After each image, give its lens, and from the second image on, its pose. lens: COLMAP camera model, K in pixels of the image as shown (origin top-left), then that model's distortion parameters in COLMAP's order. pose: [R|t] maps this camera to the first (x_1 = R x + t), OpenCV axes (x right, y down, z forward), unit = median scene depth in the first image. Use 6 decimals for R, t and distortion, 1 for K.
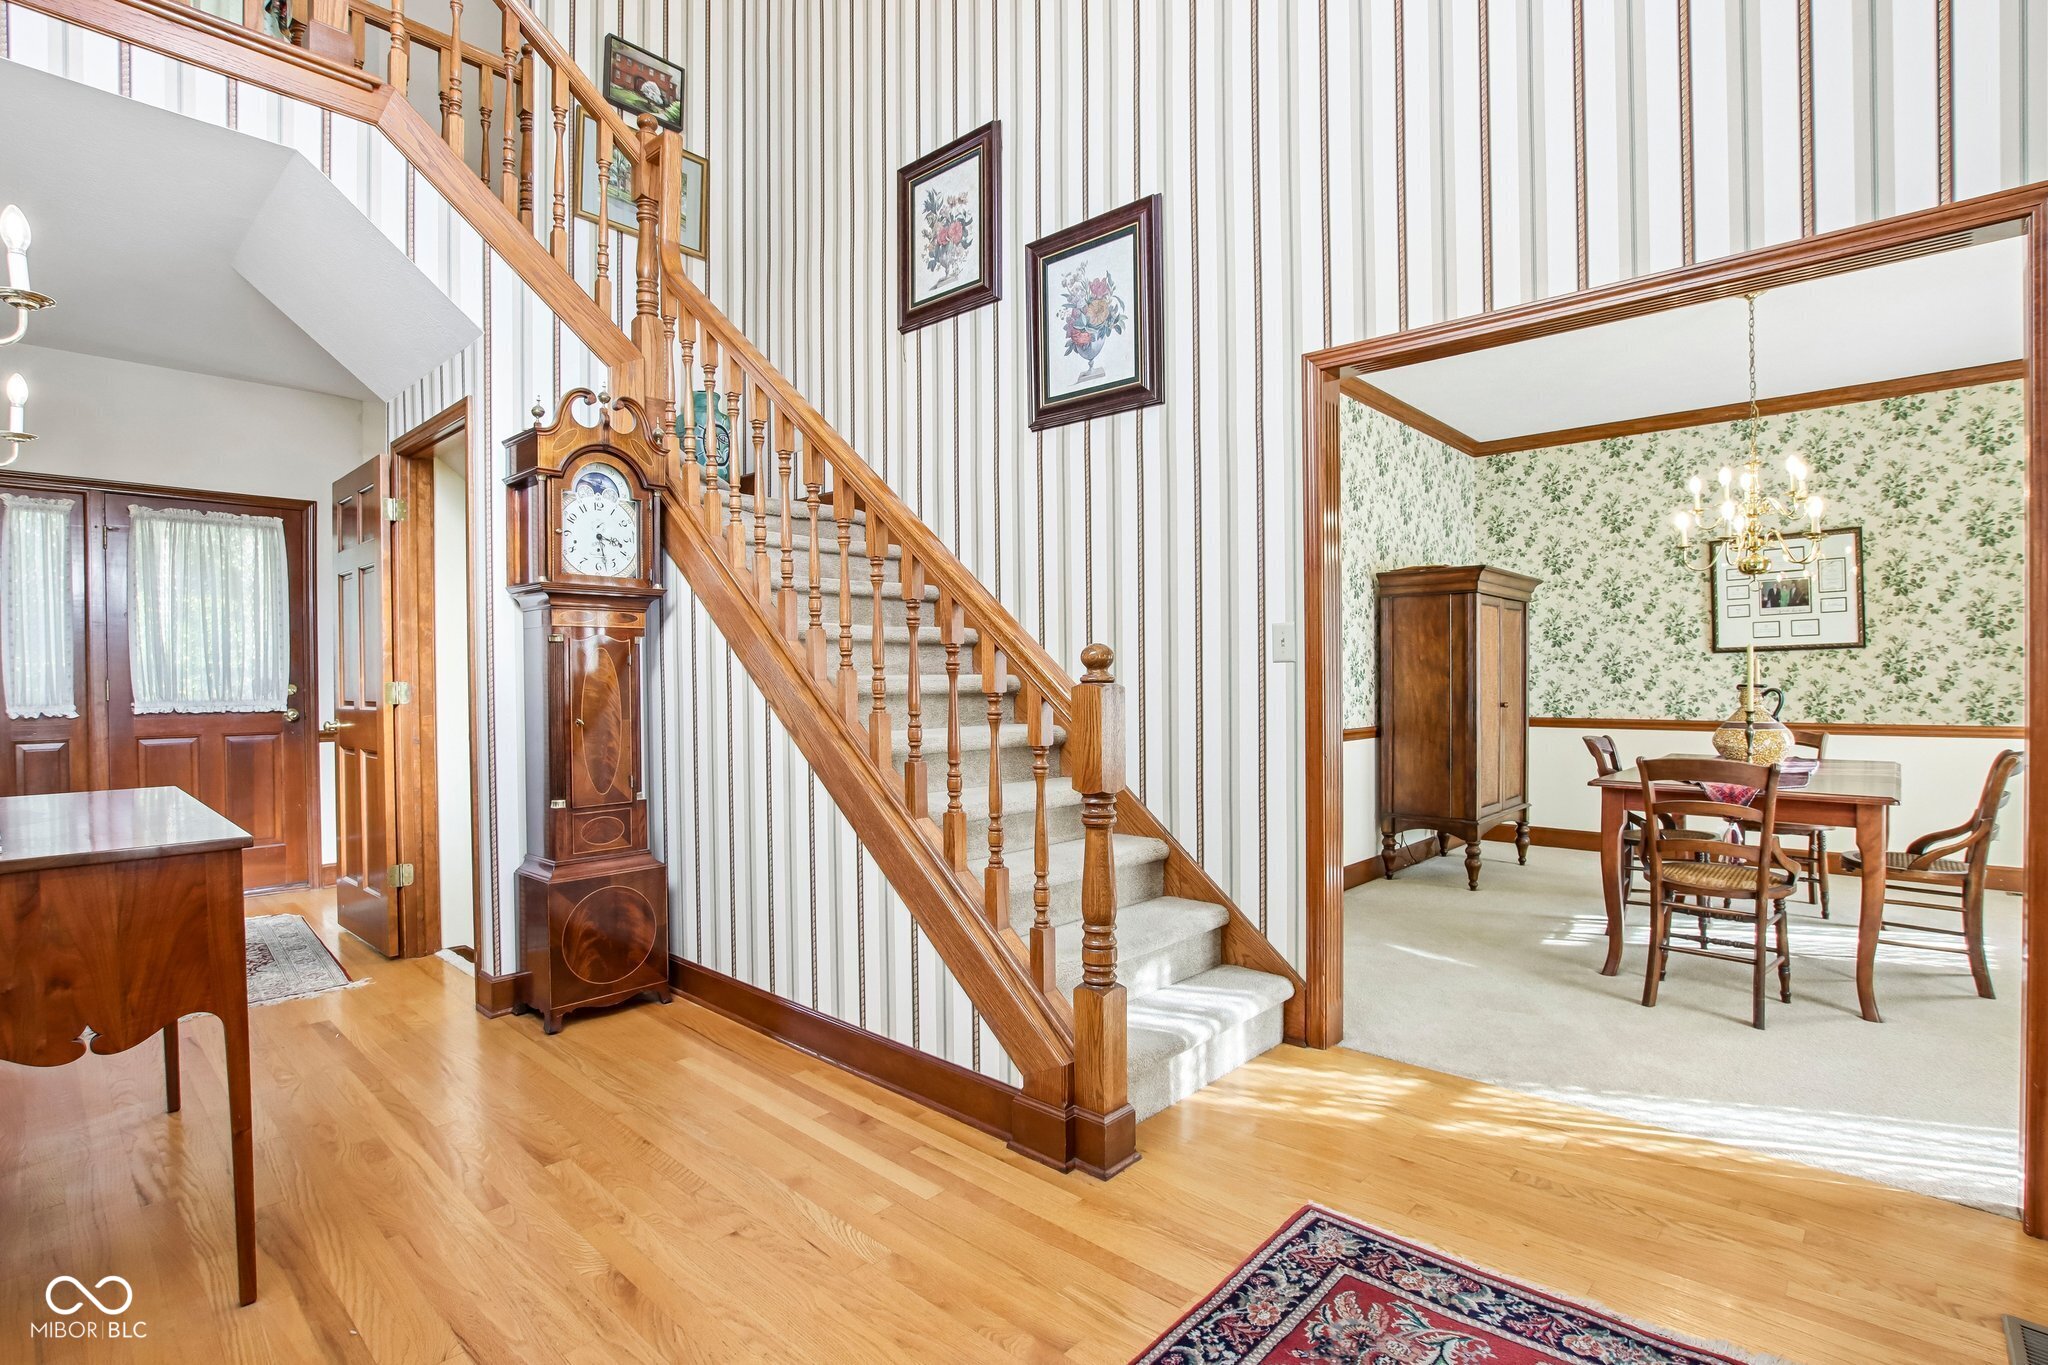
lens RADIAL K [[970.3, 0, 1034.9], [0, 970.3, 687.6], [0, 0, 1]] dist [-0.040373, 0.008930]
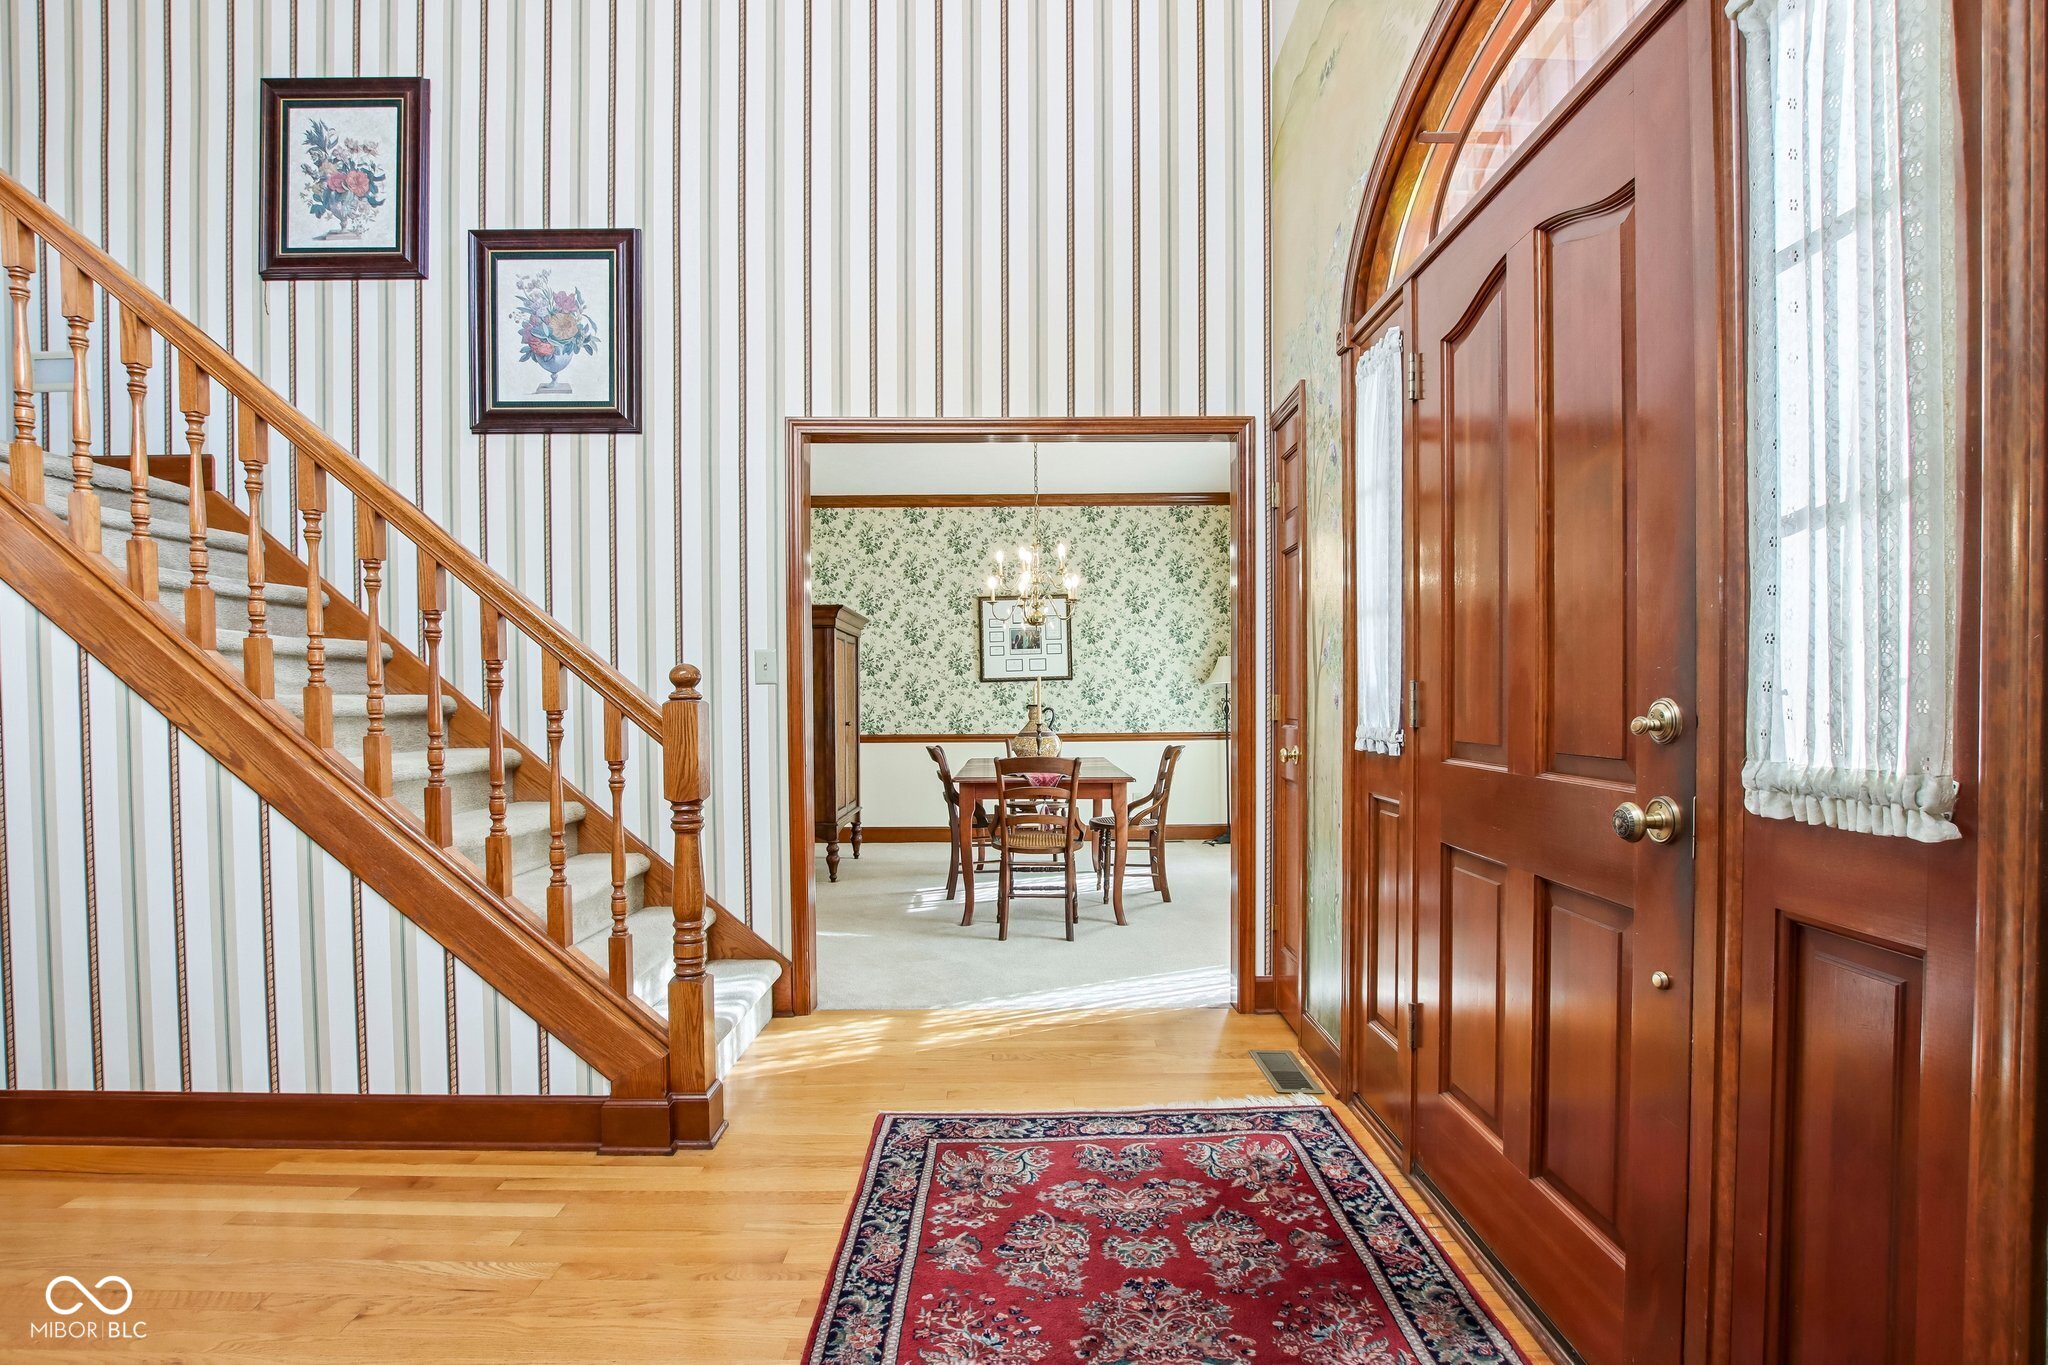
lens RADIAL K [[970.3, 0, 1017.8], [0, 970.3, 722.1], [0, 0, 1]] dist [-0.040373, 0.008930]
pose [[0.736888, -0.012868, 0.675892, -0.264898], [0.007304, 0.999912, 0.011073, 0.007464], [-0.675975, -0.003222, 0.736917, -0.034570]]
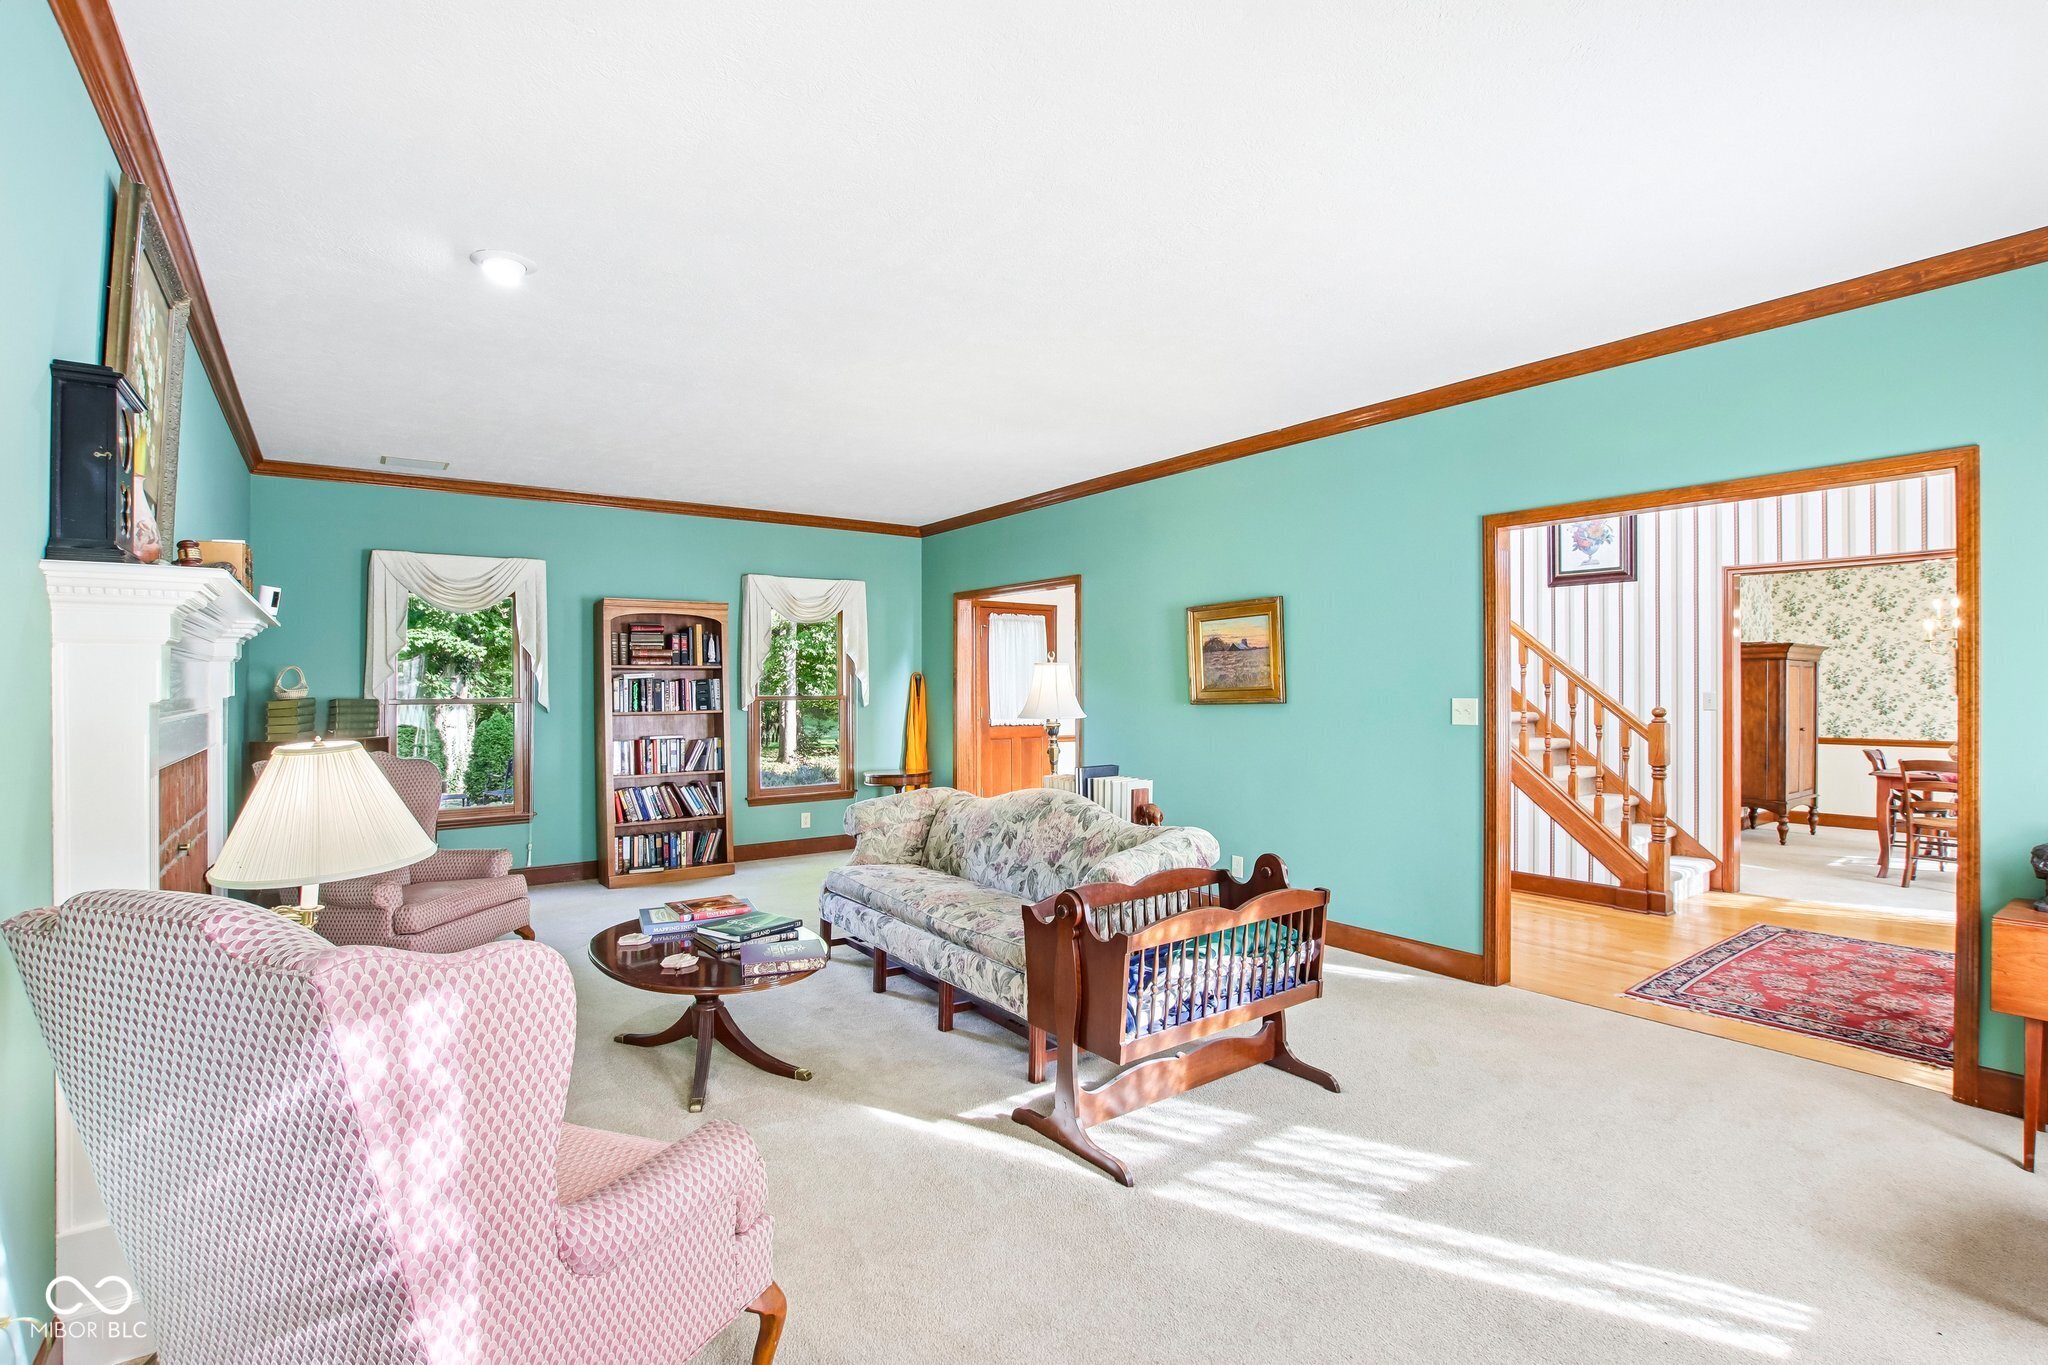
lens RADIAL K [[970.3, 0, 1026.2], [0, 970.3, 692.4], [0, 0, 1]] dist [-0.040373, 0.008930]
pose [[0.982652, 0.005267, -0.185383, -0.740137], [-0.006610, 0.999956, -0.006627, -0.037303], [0.185340, 0.007737, 0.982644, -1.185717]]
